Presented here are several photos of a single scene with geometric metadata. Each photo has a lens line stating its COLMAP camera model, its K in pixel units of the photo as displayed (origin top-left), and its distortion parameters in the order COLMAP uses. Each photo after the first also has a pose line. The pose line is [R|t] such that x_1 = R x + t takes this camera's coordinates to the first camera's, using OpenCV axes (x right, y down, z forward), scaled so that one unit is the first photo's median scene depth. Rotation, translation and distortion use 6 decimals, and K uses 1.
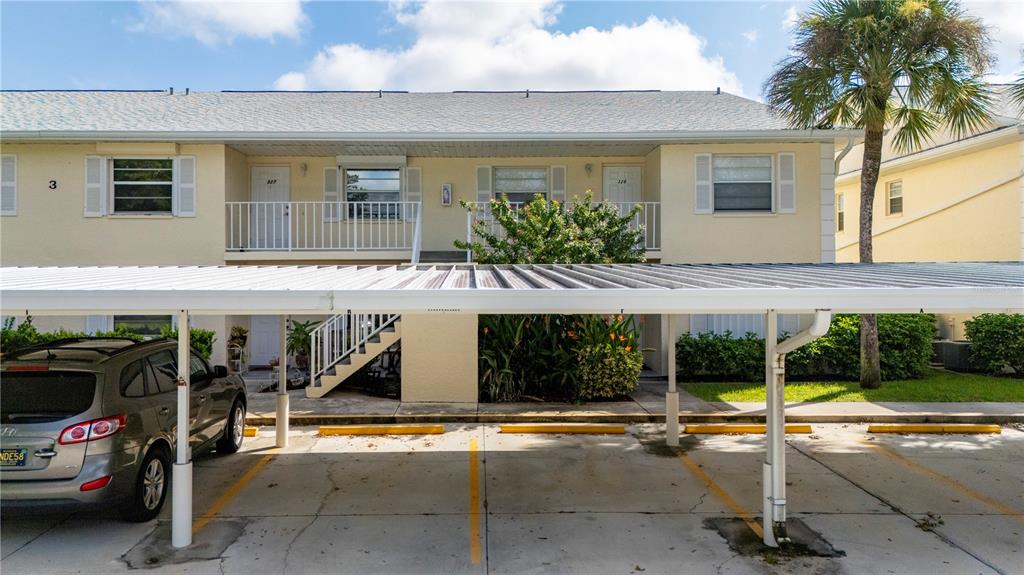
lens RADIAL K [[780.0, 0, 485.5], [0, 780.0, 287.4], [0, 0, 1]] dist [0.080193, -0.097049]
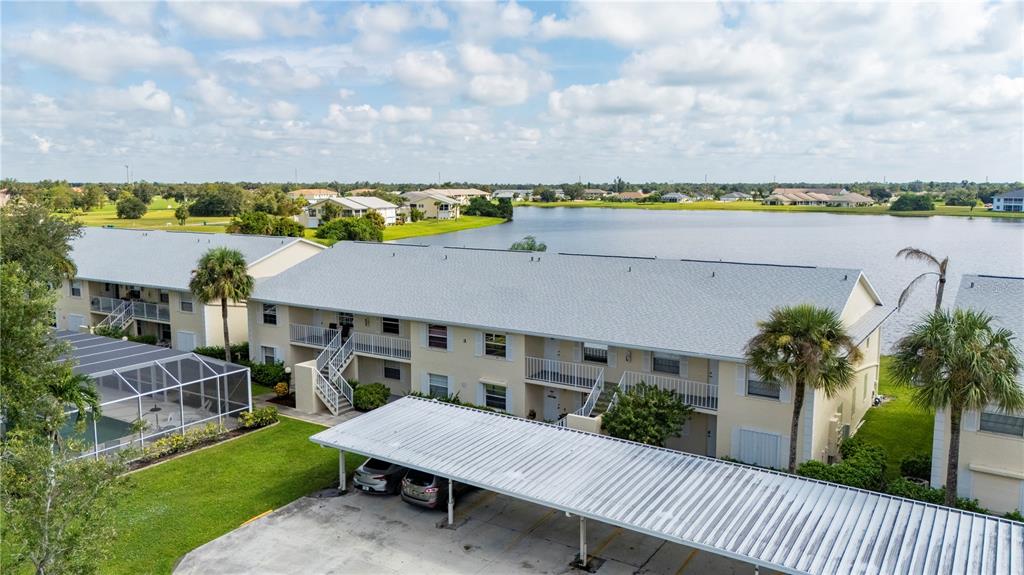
lens RADIAL K [[769.7, 0, 484.7], [0, 769.7, 287.5], [0, 0, 1]] dist [0.077579, -0.078173]
pose [[0.819626, 0.074268, -0.568065, 0.812674], [-0.005564, 0.992547, 0.121736, -0.571395], [0.572872, -0.096617, 0.813930, -0.842728]]
